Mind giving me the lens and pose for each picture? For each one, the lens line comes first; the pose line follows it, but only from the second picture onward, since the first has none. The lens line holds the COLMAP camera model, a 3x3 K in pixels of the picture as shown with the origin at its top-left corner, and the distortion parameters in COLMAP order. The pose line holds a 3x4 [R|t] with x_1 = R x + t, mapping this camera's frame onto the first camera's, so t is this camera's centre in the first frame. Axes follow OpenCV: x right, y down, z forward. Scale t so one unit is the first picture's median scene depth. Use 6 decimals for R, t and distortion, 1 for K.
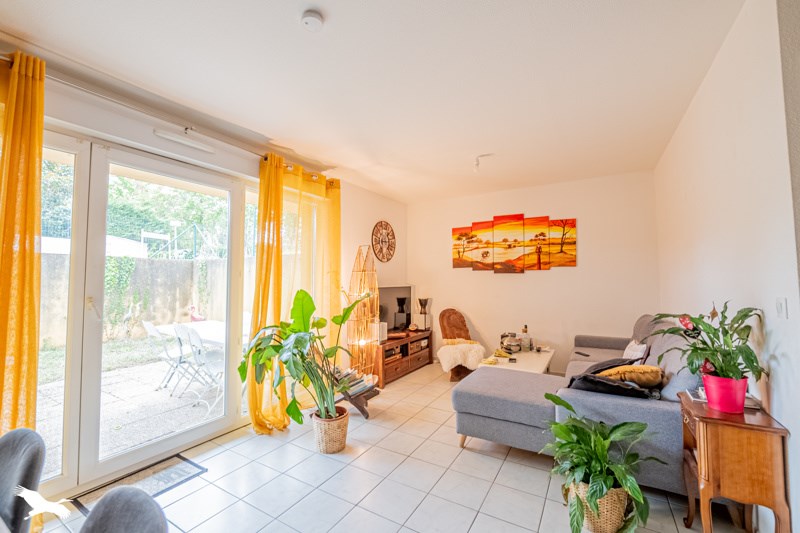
lens RADIAL K [[329.5, 0, 400.5], [0, 329.5, 267.2], [0, 0, 1]] dist [-0.002506, -0.001951]
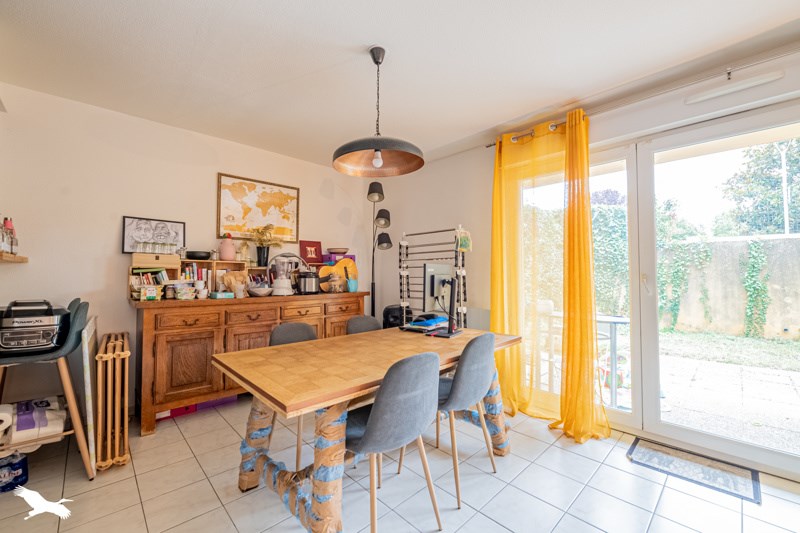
lens RADIAL K [[329.5, 0, 400.9], [0, 329.5, 267.1], [0, 0, 1]] dist [-0.002506, -0.001951]
pose [[-0.270378, -0.016063, -0.962620, 0.285114], [0.041661, 0.998729, -0.028368, 0.042821], [0.961852, -0.047774, -0.269365, 0.327426]]
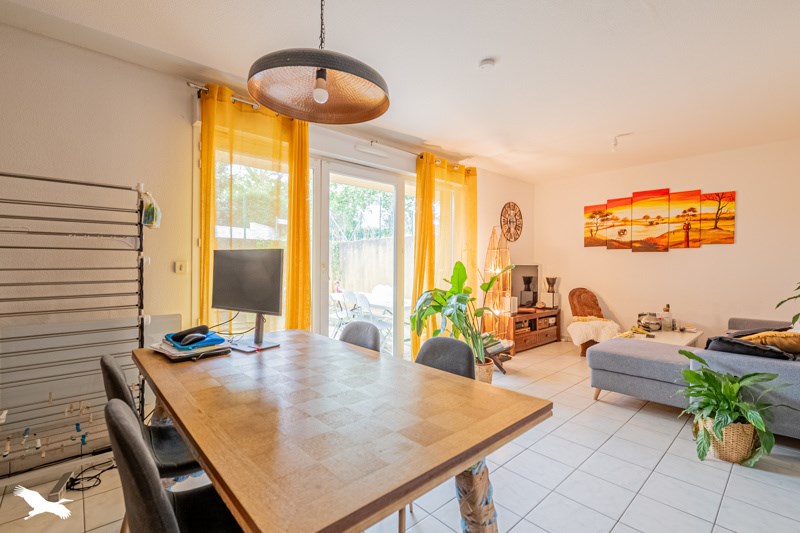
lens RADIAL K [[362.6, 0, 397.3], [0, 362.6, 265.2], [0, 0, 1]] dist [-0.002833, -0.001282]
pose [[0.955257, 0.008925, -0.295642, -0.089015], [0.002836, 0.999222, 0.039328, 0.020886], [0.295763, -0.038407, 0.954489, -0.329967]]
